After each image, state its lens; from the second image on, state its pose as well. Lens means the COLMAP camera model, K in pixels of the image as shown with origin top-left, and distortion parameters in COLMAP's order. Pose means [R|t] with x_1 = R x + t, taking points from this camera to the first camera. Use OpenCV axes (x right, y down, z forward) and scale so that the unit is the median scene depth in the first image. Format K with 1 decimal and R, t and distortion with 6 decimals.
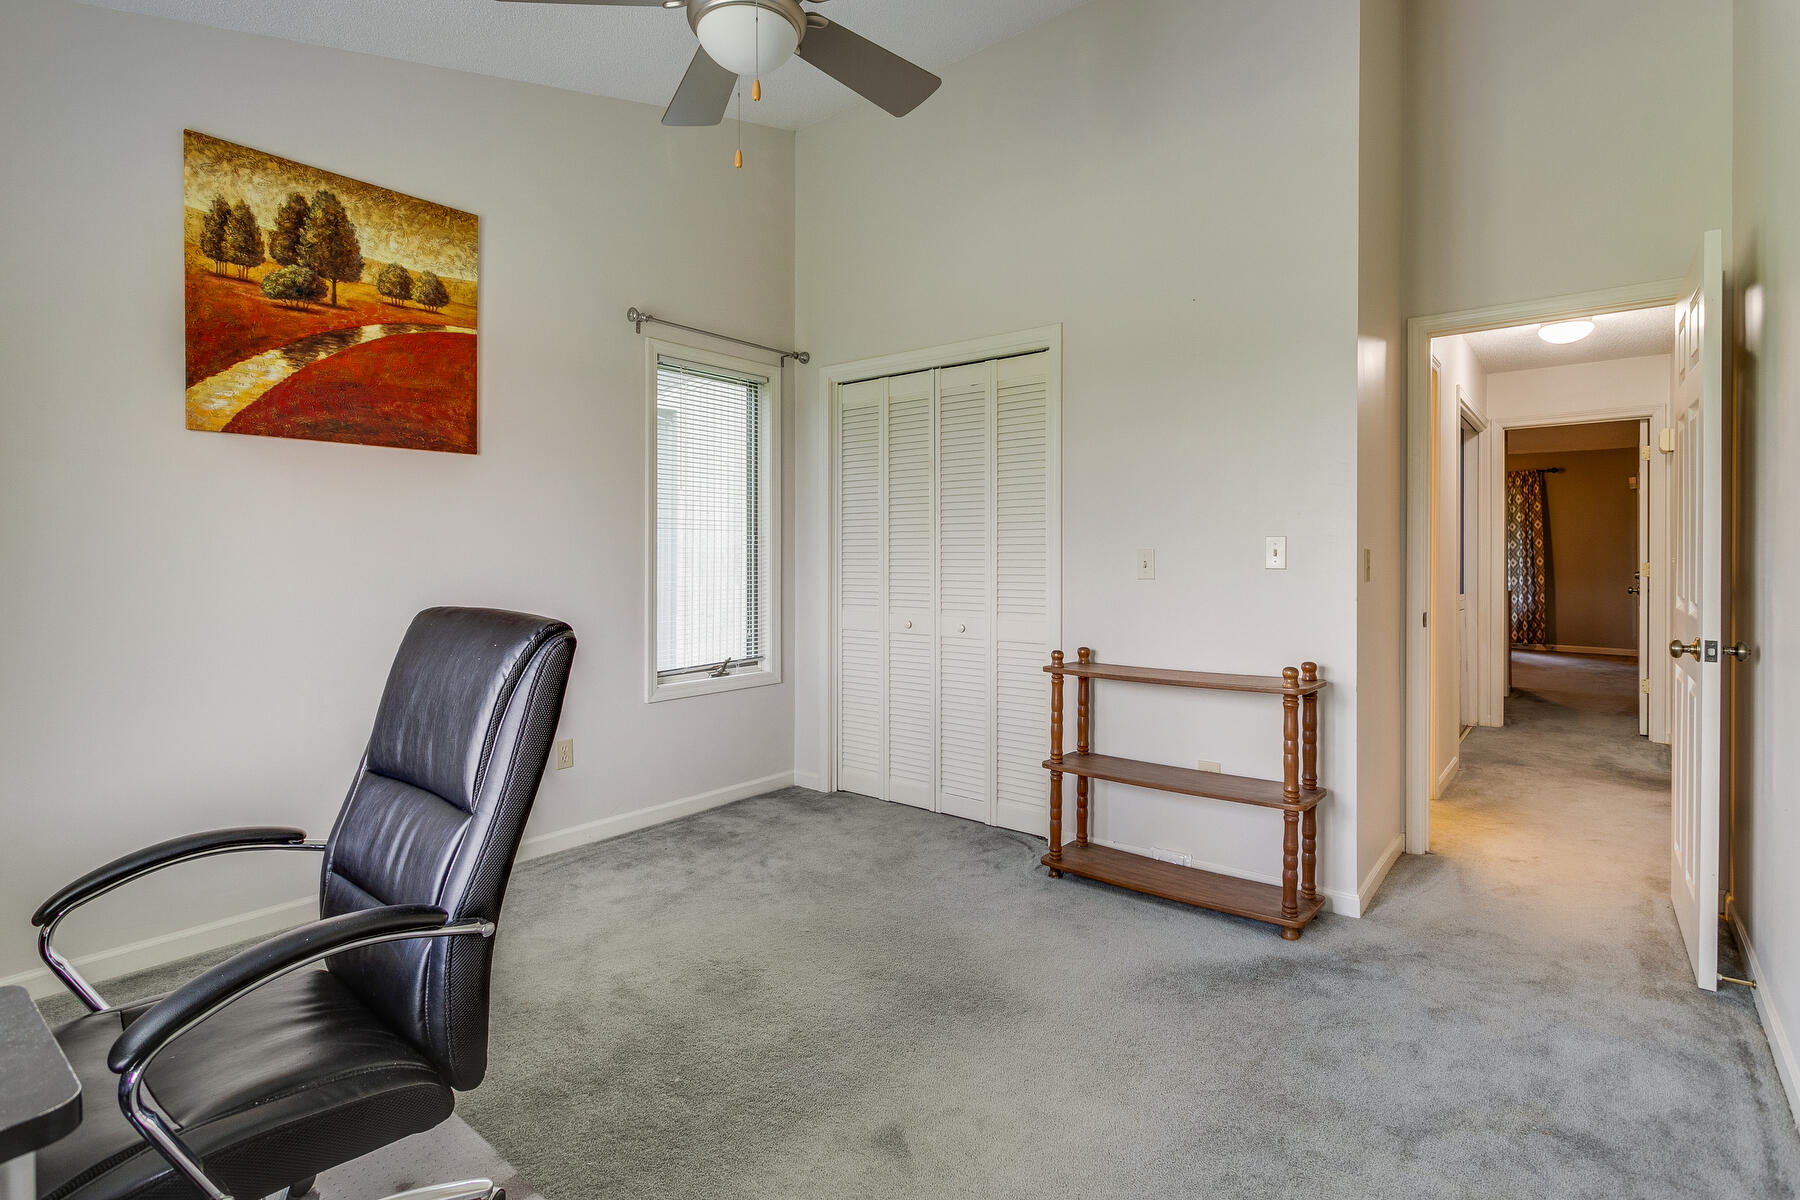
lens RADIAL K [[863.6, 0, 899.9], [0, 863.6, 565.8], [0, 0, 1]] dist [-0.000141, 0.000037]
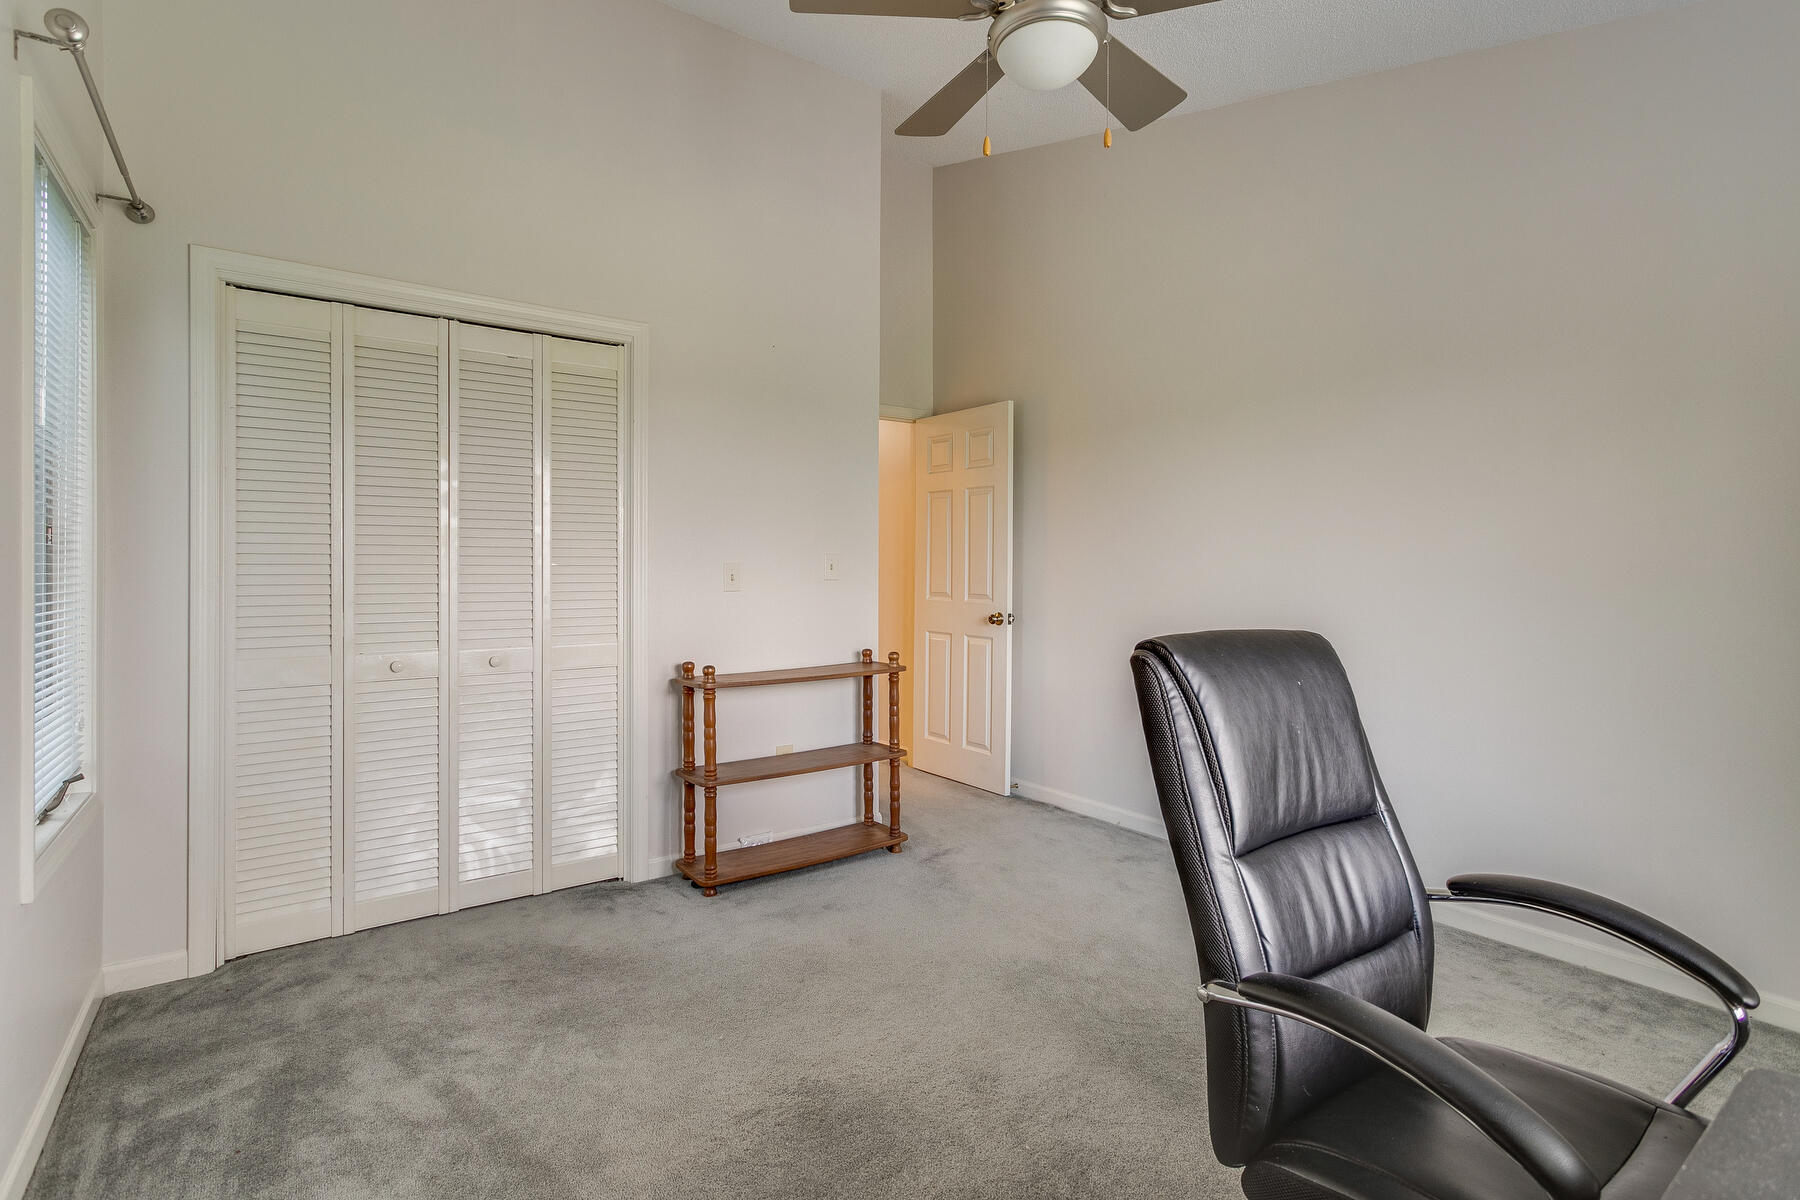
lens RADIAL K [[863.6, 0, 899.9], [0, 863.6, 565.8], [0, 0, 1]] dist [-0.000141, 0.000037]
pose [[0.268088, -0.003159, 0.963389, -0.697050], [0.010541, 0.999944, 0.000345, -0.013406], [-0.963337, 0.010062, 0.268107, 0.515385]]
